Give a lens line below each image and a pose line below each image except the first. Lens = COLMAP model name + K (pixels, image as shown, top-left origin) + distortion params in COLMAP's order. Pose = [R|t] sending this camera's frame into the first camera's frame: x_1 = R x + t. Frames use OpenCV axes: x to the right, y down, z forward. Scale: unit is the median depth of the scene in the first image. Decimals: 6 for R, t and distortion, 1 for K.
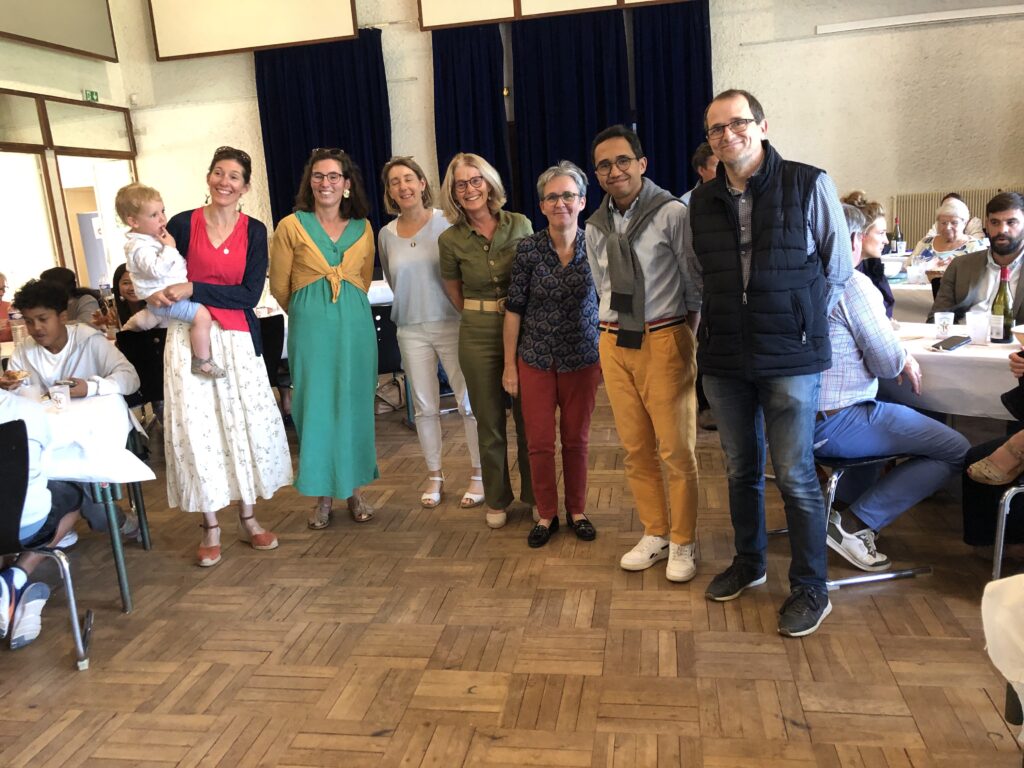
lens RADIAL K [[850.0, 0, 482.1], [0, 850.0, 378.6], [0, 0, 1]] dist [0.020136, 0.004354]
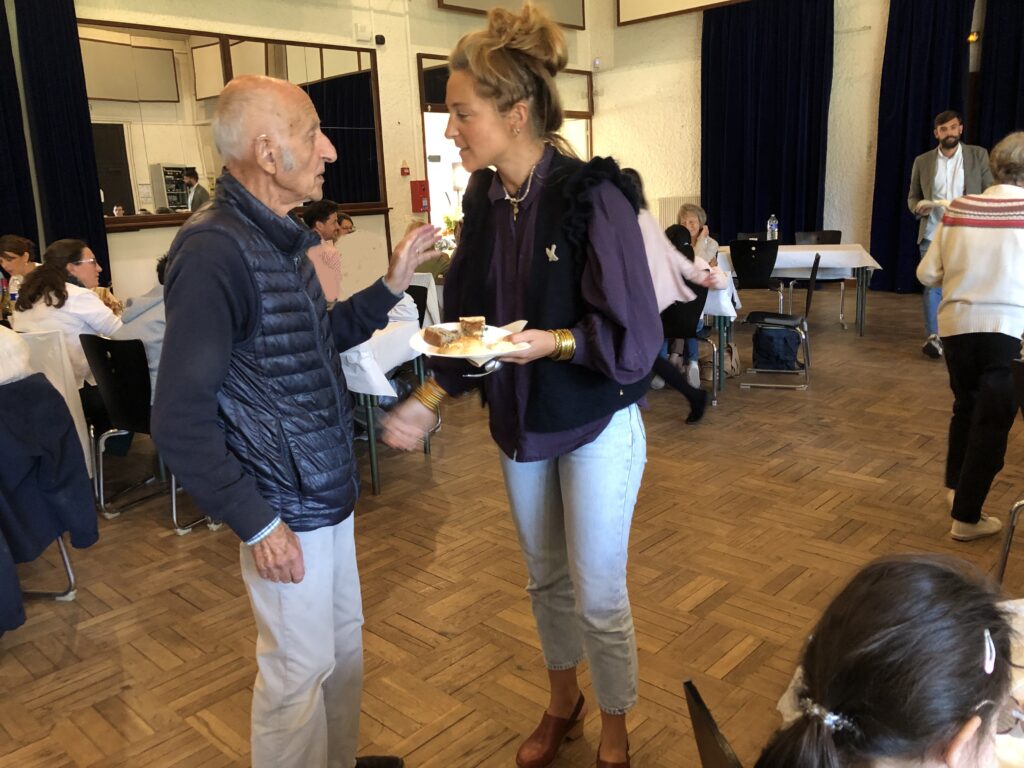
lens RADIAL K [[850.0, 0, 510.8], [0, 850.0, 380.7], [0, 0, 1]] dist [0.020136, 0.004354]
pose [[0.840810, 0.158234, -0.517688, 0.139011], [-0.129840, 0.987359, 0.090909, -0.012437], [0.525529, -0.009221, 0.850726, 0.015033]]
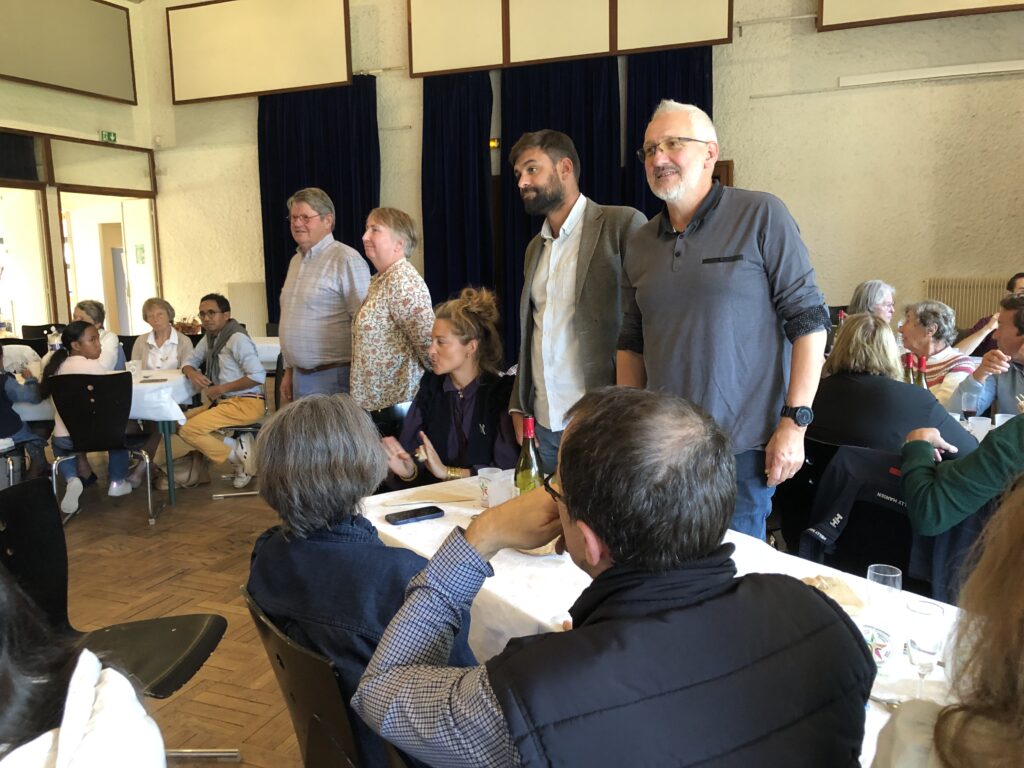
lens RADIAL K [[850.0, 0, 507.5], [0, 850.0, 380.0], [0, 0, 1]] dist [0.020136, 0.004354]
pose [[0.975663, 0.082864, -0.203018, 0.253334], [-0.093036, 0.994815, -0.041069, -0.043019], [0.198562, 0.058958, 0.978313, 0.110759]]
